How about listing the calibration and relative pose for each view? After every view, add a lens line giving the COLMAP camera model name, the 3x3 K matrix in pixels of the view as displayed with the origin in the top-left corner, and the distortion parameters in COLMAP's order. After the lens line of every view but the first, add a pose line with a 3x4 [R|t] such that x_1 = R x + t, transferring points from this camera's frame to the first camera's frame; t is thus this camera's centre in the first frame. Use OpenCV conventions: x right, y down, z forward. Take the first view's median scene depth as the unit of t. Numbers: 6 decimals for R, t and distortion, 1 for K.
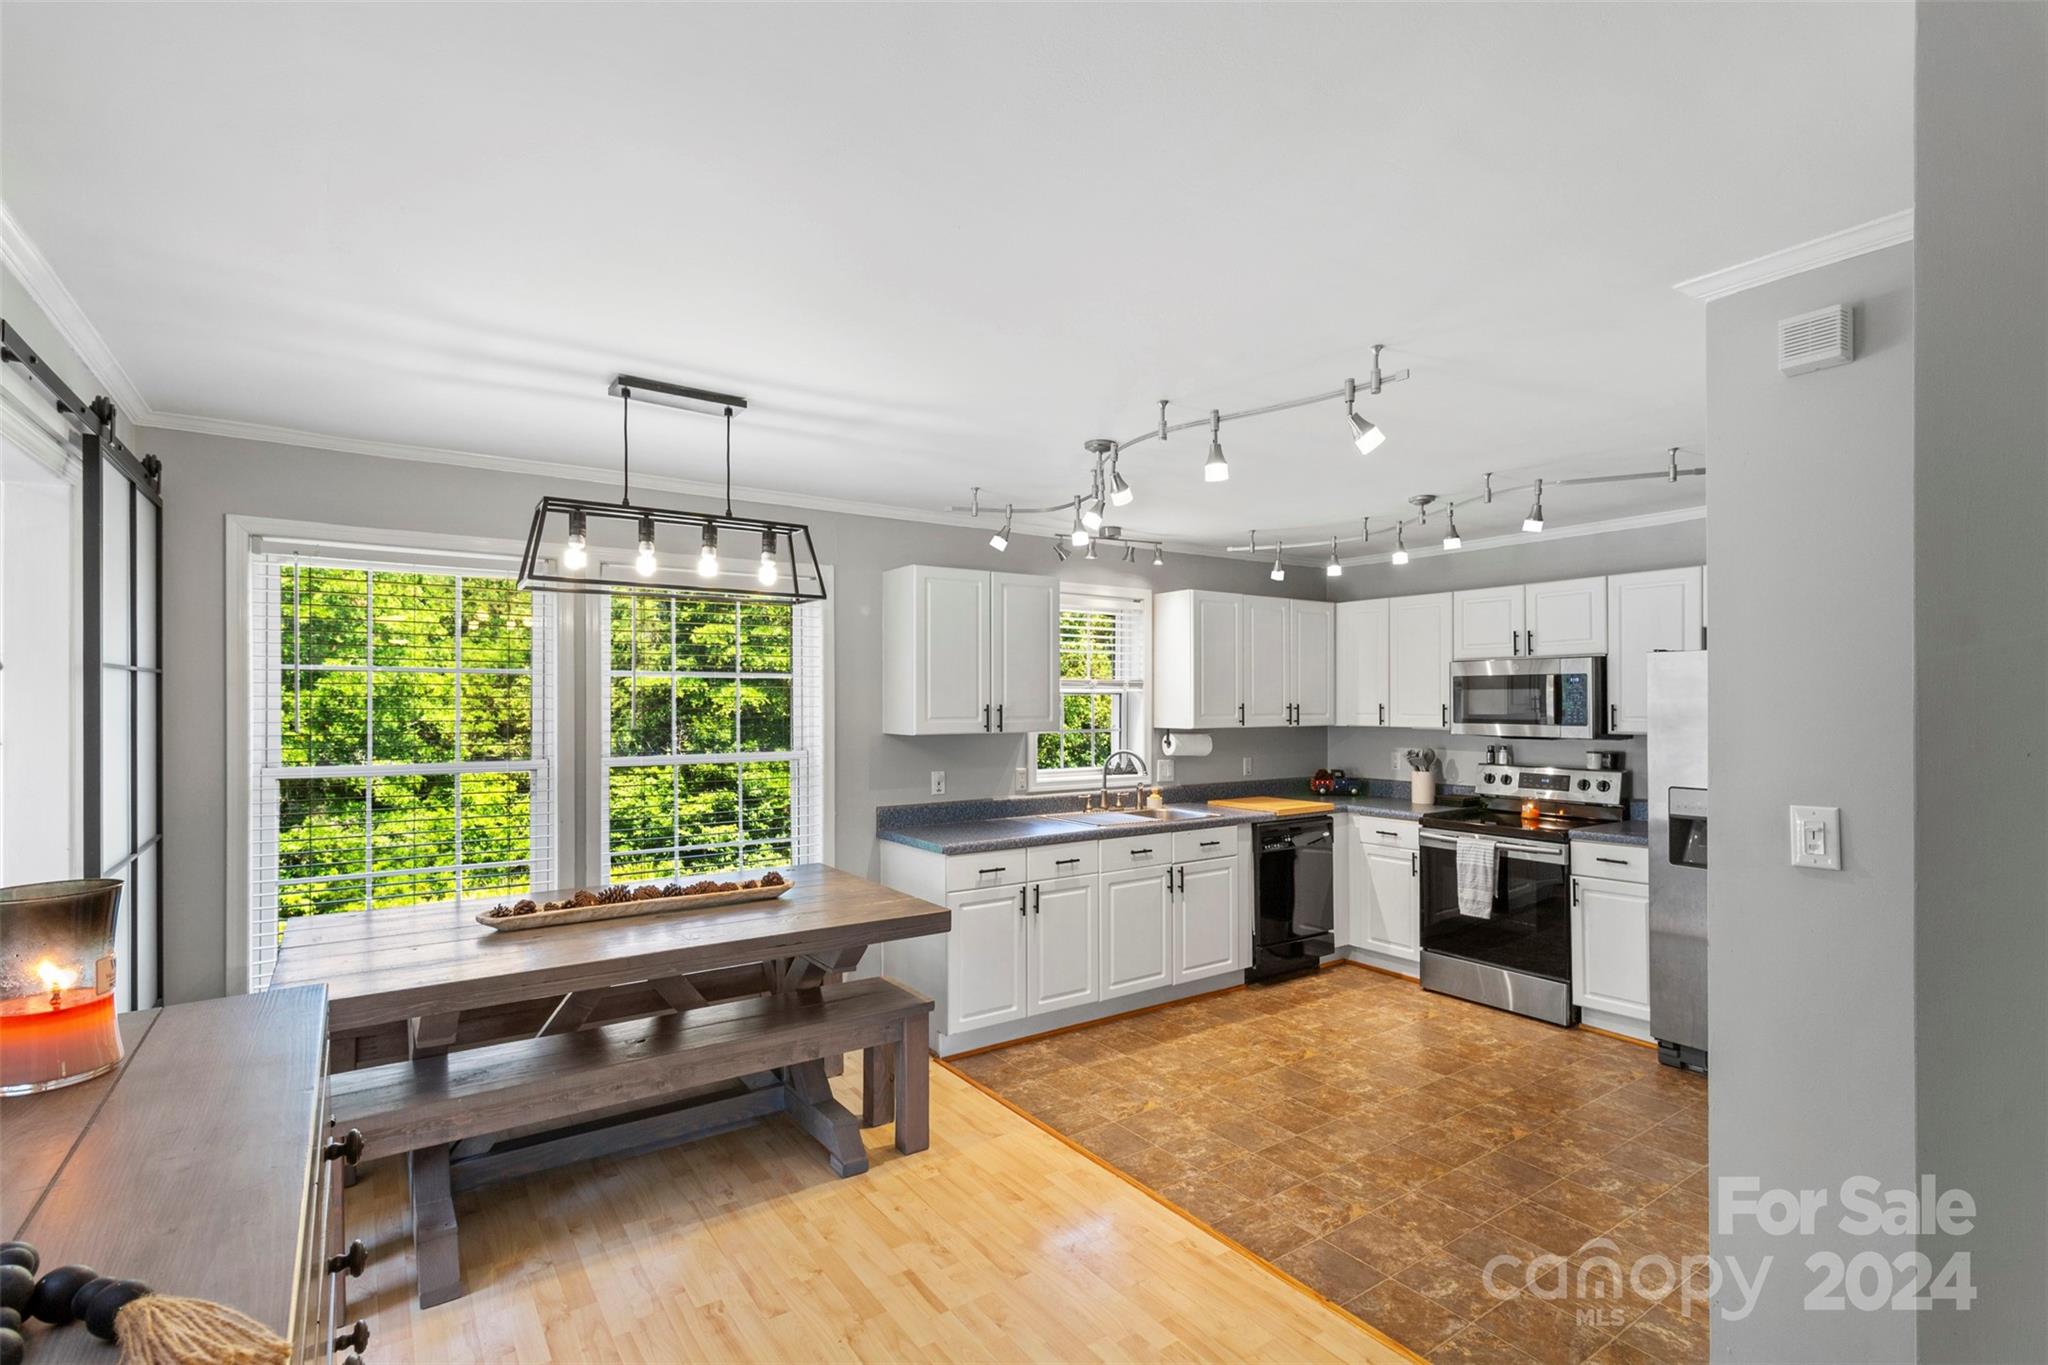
lens RADIAL K [[966.5, 0, 1030.0], [0, 966.5, 734.2], [0, 0, 1]] dist [-0.002232, -0.000014]
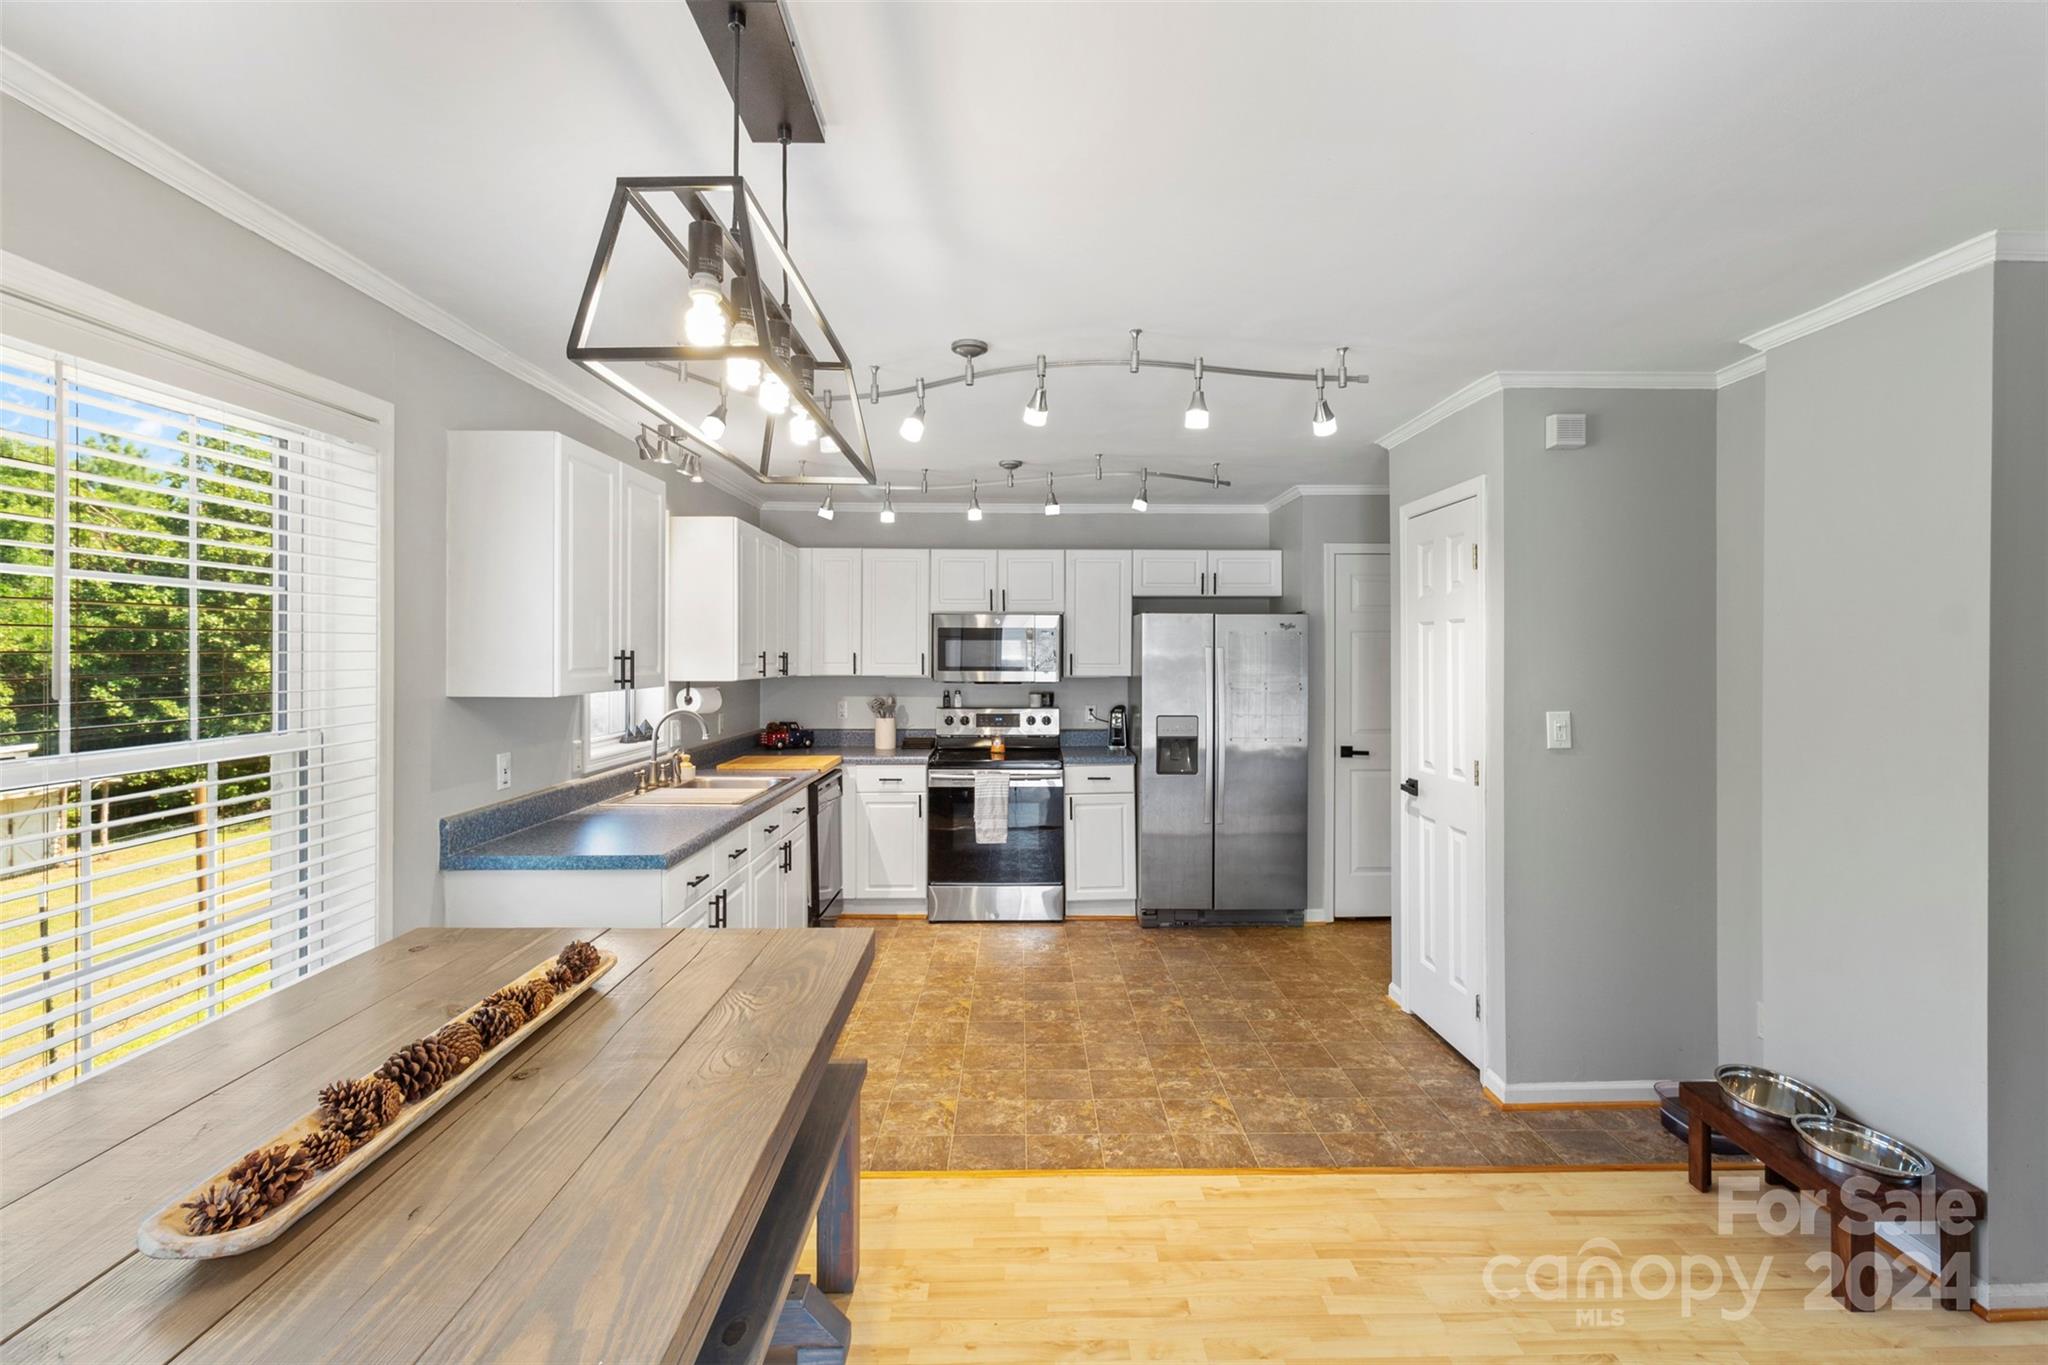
lens RADIAL K [[954.2, 0, 1051.9], [0, 954.2, 684.7], [0, 0, 1]] dist [0.003129, 0.000709]
pose [[0.547105, -0.023149, 0.836744, -0.416026], [0.025511, 0.999614, 0.010974, -0.004908], [-0.836675, 0.015342, 0.547485, 0.333754]]
